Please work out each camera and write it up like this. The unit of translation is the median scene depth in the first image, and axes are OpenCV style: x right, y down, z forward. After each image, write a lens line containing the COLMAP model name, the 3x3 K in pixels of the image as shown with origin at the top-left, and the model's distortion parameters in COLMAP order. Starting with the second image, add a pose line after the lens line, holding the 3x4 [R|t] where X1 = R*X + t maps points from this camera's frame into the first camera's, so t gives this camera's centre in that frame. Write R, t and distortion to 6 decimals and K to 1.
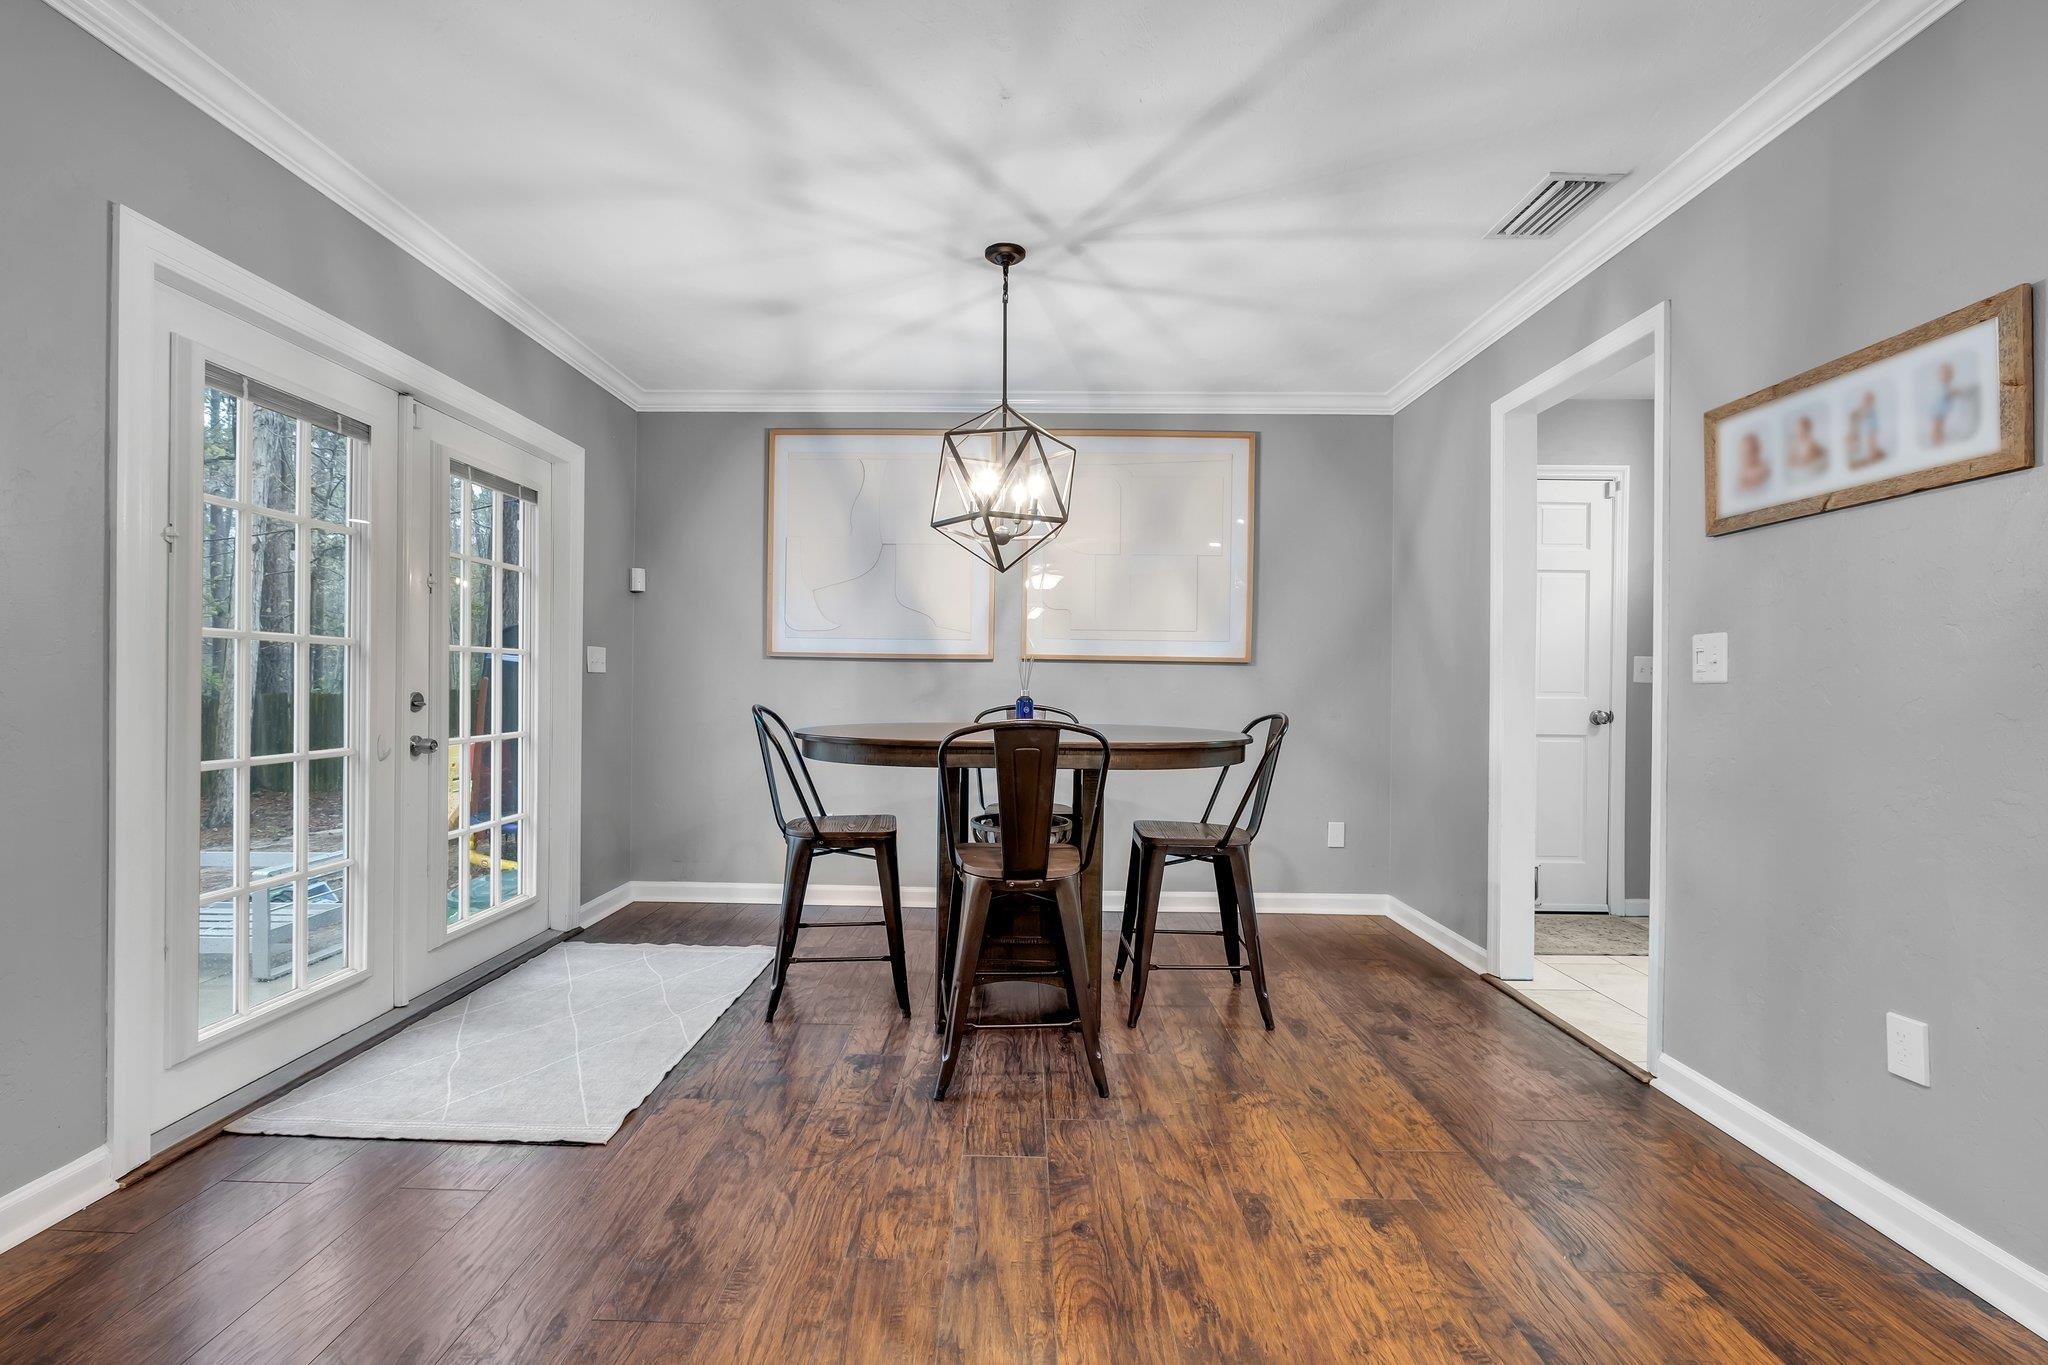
lens RADIAL K [[889.9, 0, 1004.9], [0, 889.9, 682.8], [0, 0, 1]] dist [-0.010496, 0.002202]
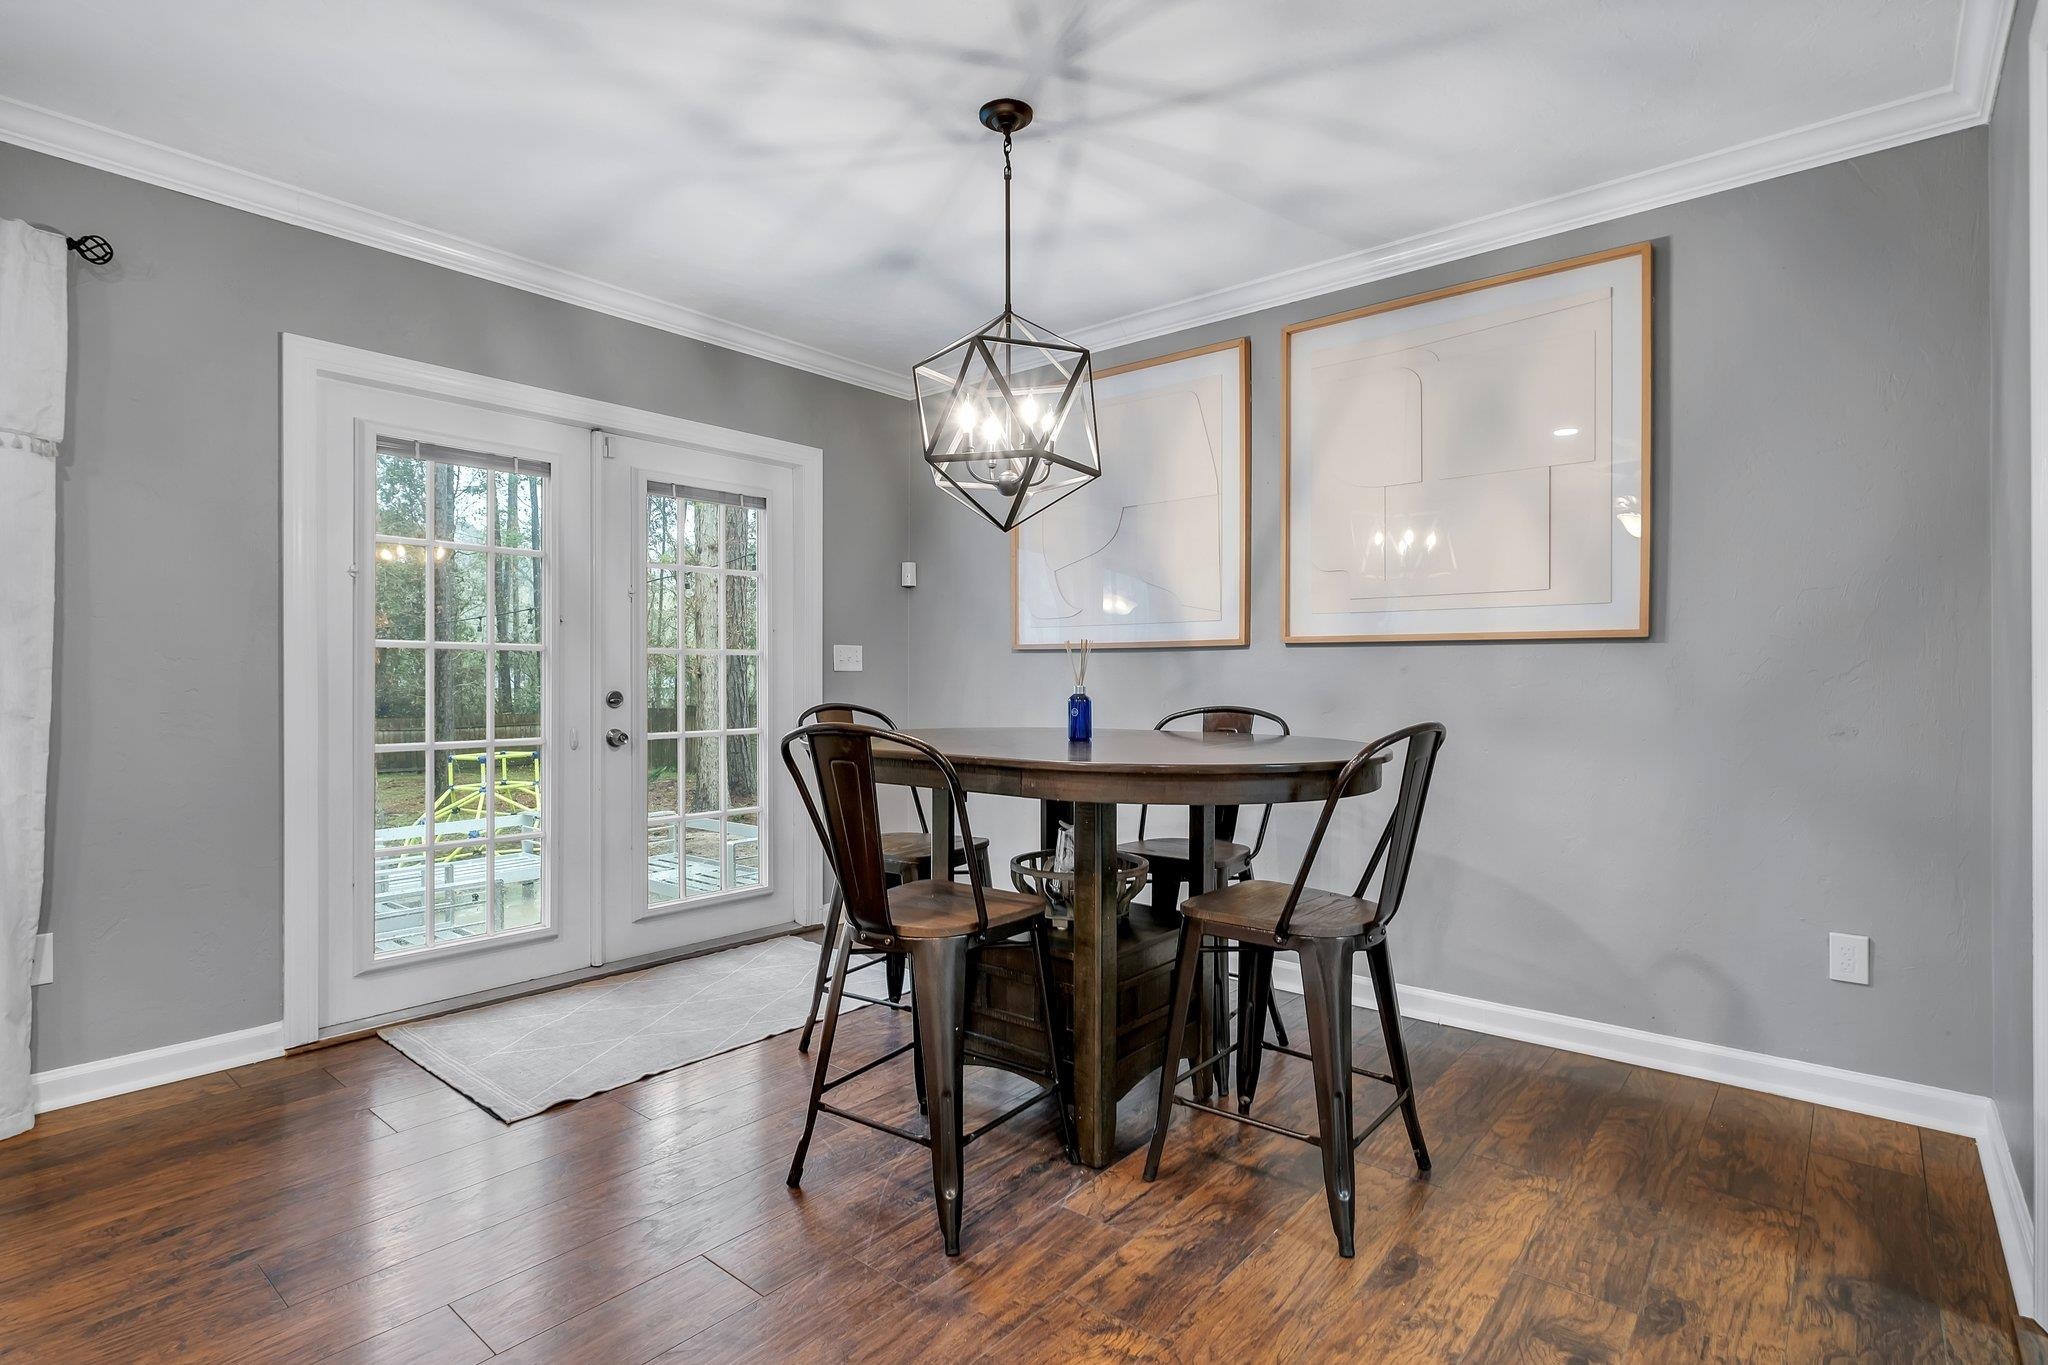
lens RADIAL K [[1005.3, 0, 1001.4], [0, 1005.3, 678.8], [0, 0, 1]] dist [-0.003262, 0.001418]
pose [[0.771743, -0.009915, -0.635857, 0.576092], [0.007729, 0.999951, -0.006212, 0.007613], [0.635887, -0.000121, 0.771782, 0.350786]]
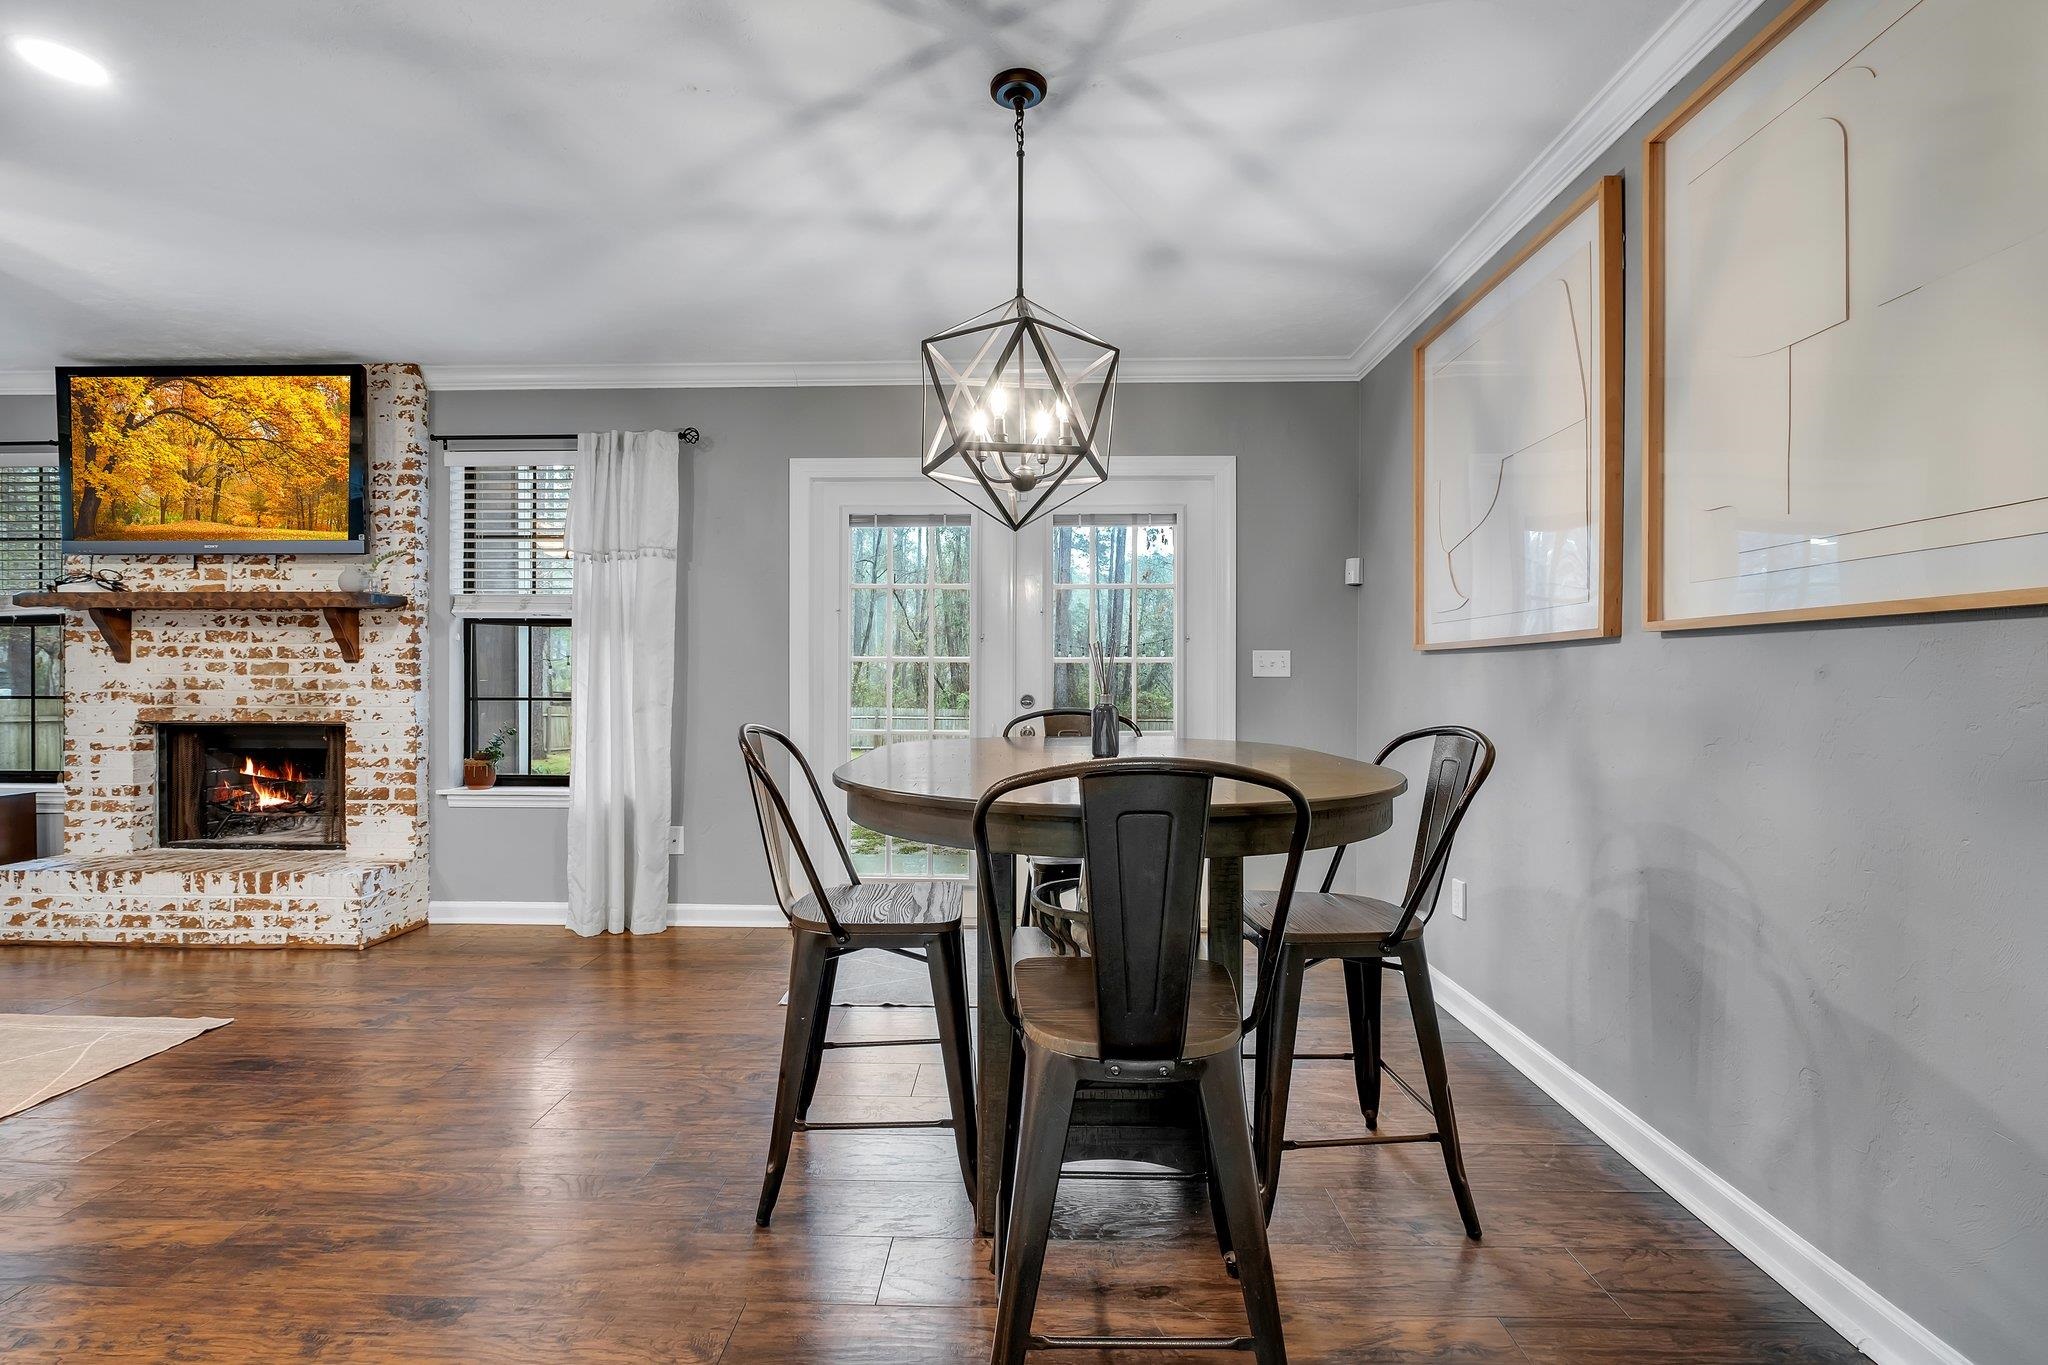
lens RADIAL K [[889.9, 0, 1015.1], [0, 889.9, 687.9], [0, 0, 1]] dist [-0.010496, 0.002202]
pose [[-0.003133, -0.004560, -0.999985, 0.764924], [-0.002739, 0.999986, -0.004552, 0.008170], [0.999991, 0.002724, -0.003145, 1.062919]]
